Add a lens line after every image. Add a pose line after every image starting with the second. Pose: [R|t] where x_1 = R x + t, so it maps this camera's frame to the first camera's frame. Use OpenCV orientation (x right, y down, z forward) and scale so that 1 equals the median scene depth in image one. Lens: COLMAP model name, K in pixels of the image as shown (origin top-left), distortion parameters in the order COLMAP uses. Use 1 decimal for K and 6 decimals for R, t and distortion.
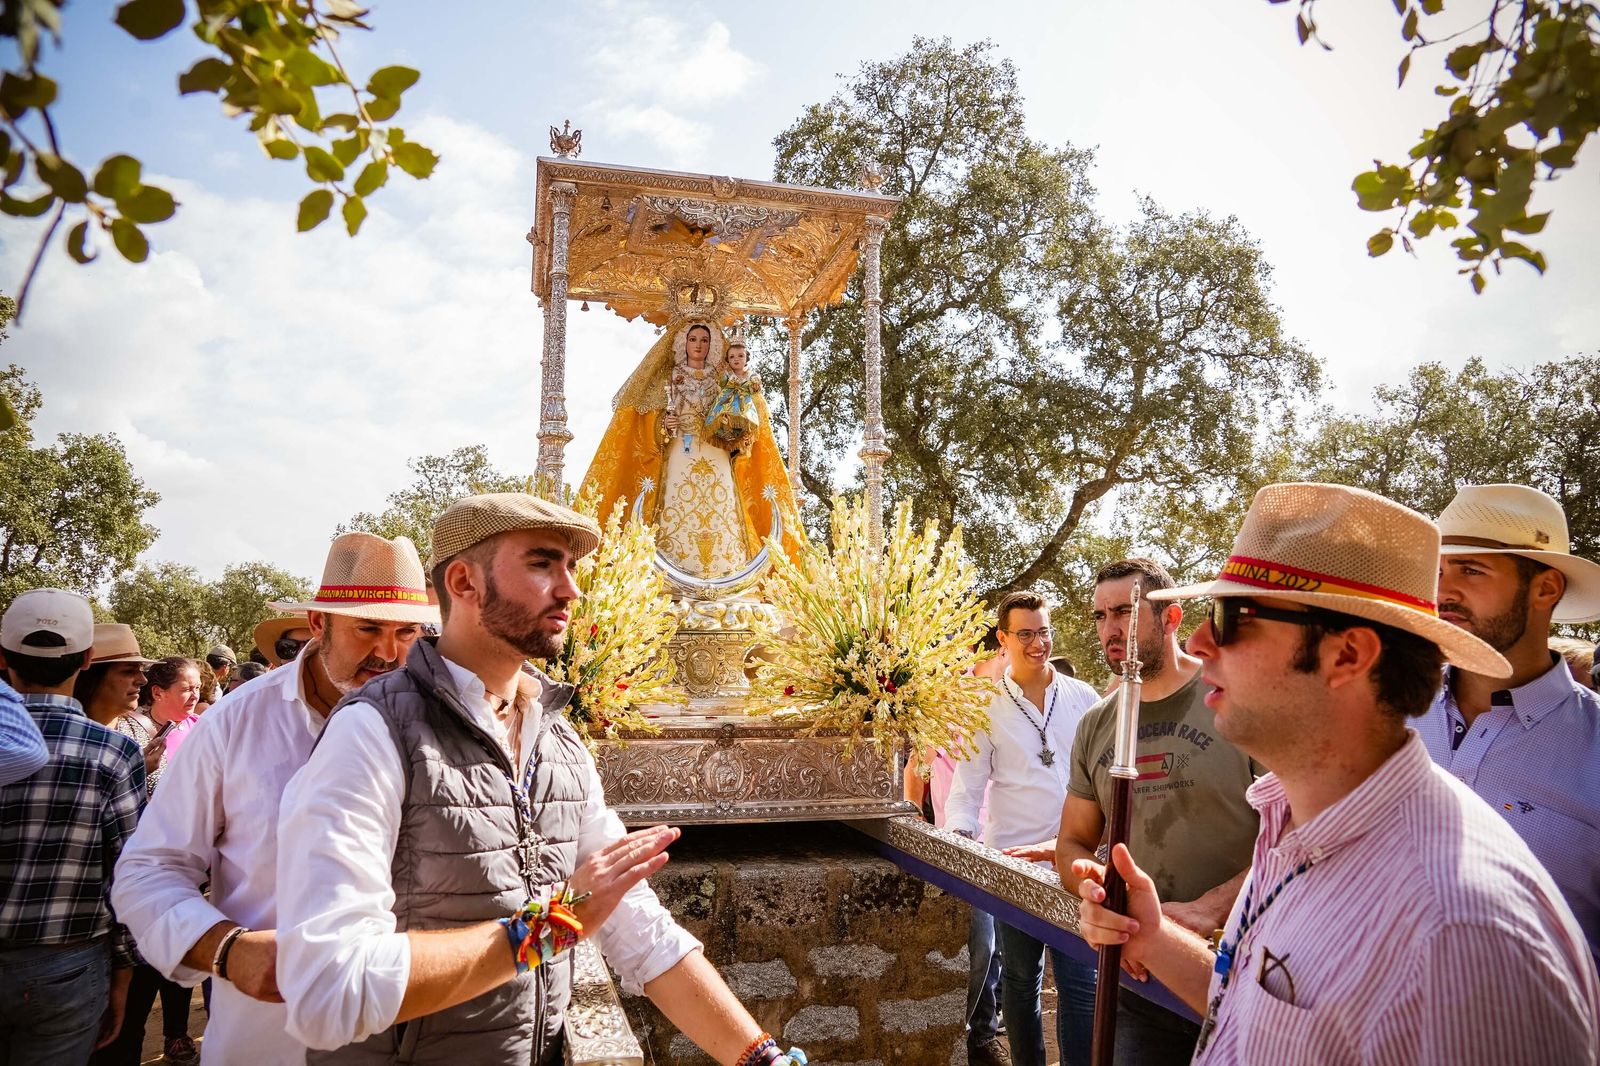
lens RADIAL K [[1083.9, 0, 800.0], [0, 1083.9, 533.0], [0, 0, 1]] dist [-0.008927, -0.001113]
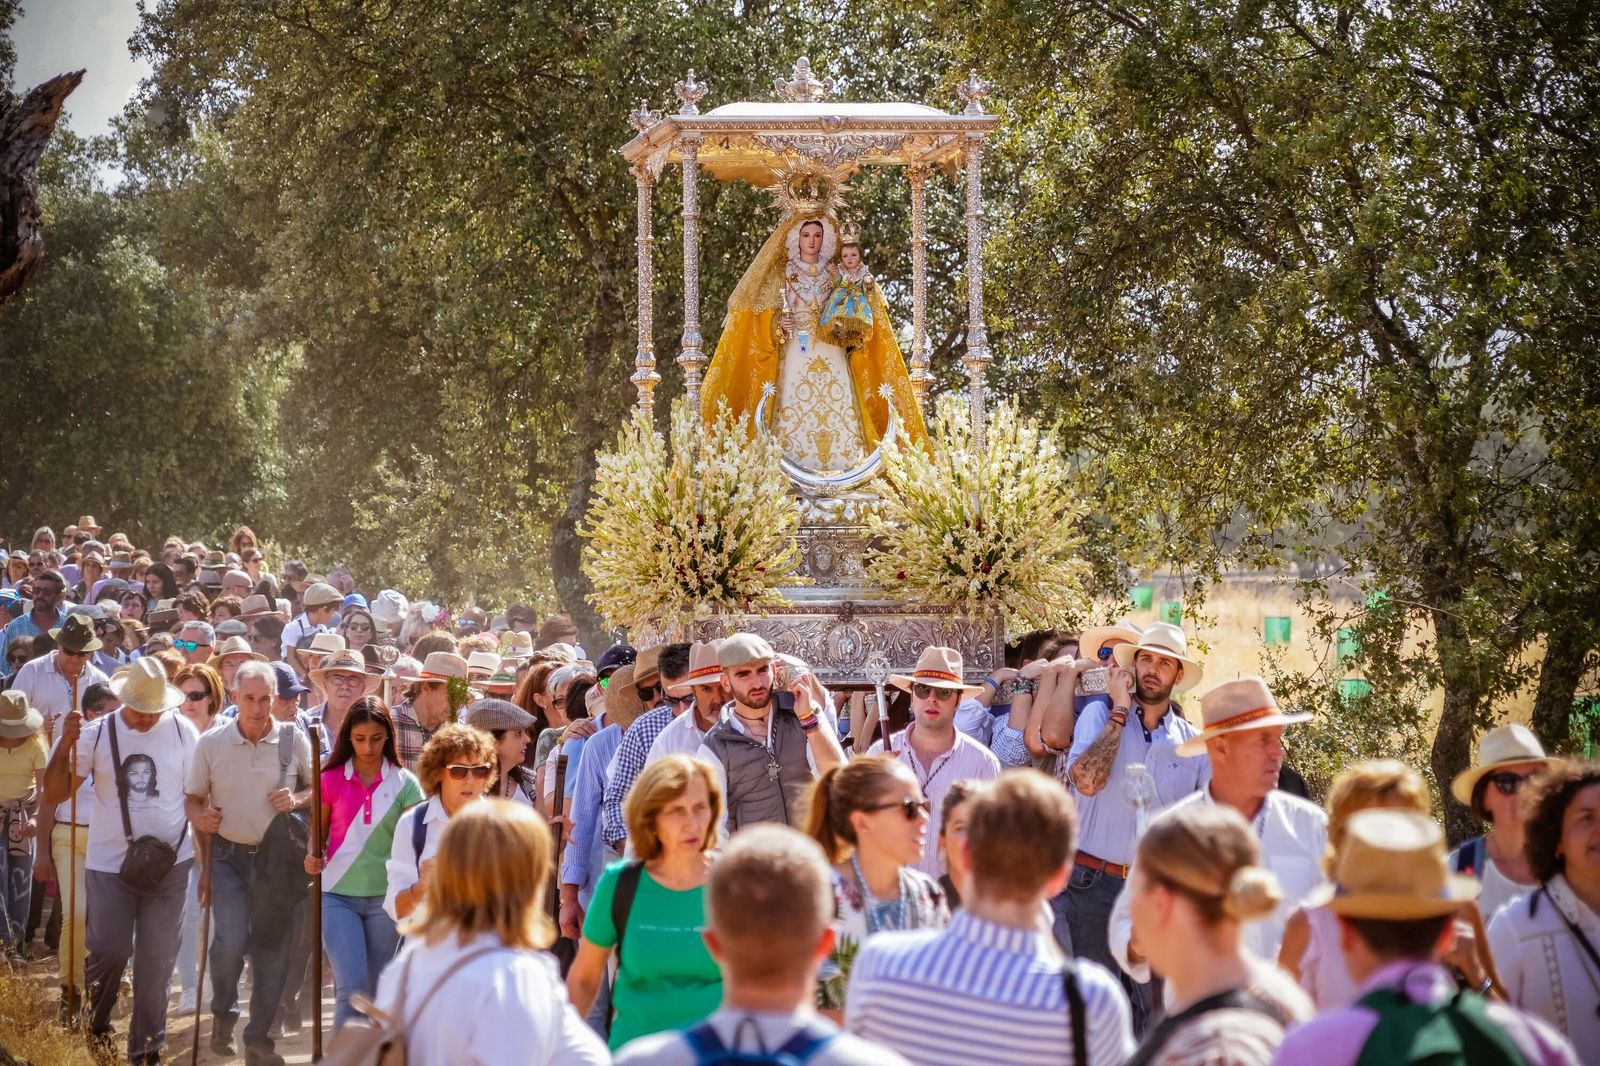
lens RADIAL K [[8448.6, 0, 800.0], [0, 8448.6, 533.0], [0, 0, 1]] dist [-0.339859, -3.874380]
pose [[0.995865, -0.020586, -0.088486, 0.596193], [0.027001, 0.997045, 0.071919, -0.480087], [0.086744, -0.074010, 0.993478, -6.954437]]
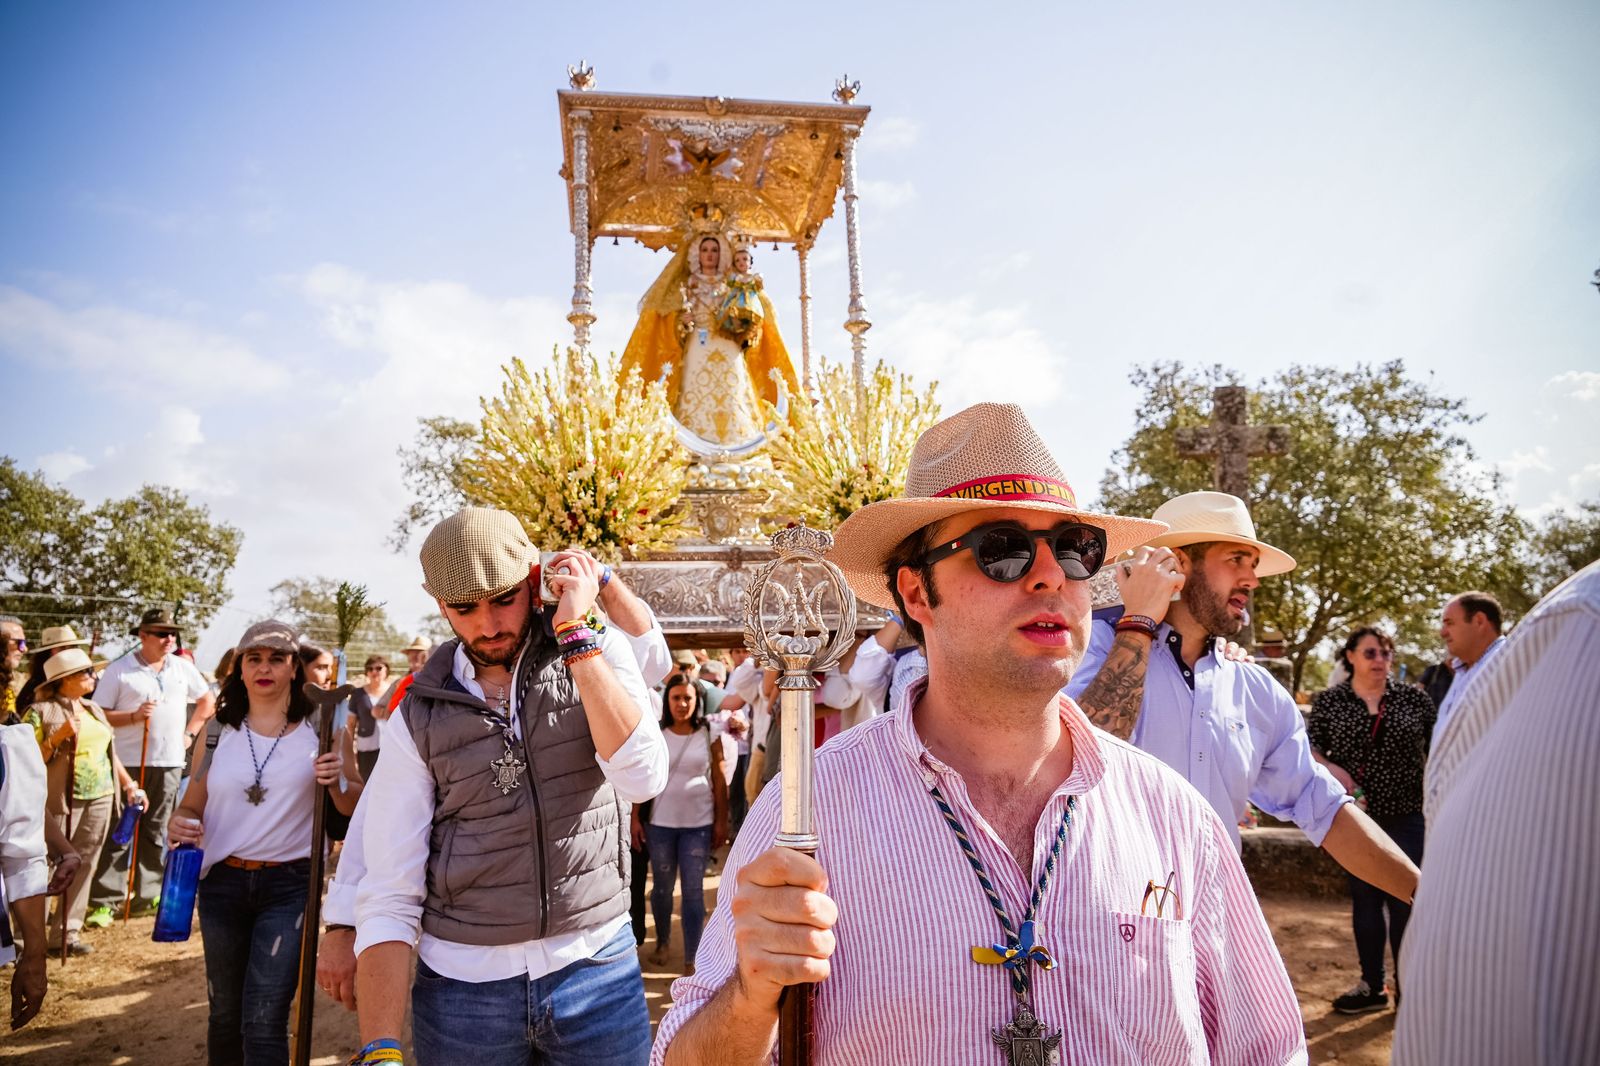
lens RADIAL K [[1083.9, 0, 800.0], [0, 1083.9, 533.0], [0, 0, 1]] dist [-0.008927, -0.001113]
pose [[0.994551, -0.055014, -0.088550, 0.091331], [0.051868, 0.997952, -0.037449, 0.176745], [0.090429, 0.032652, 0.995368, -0.135045]]
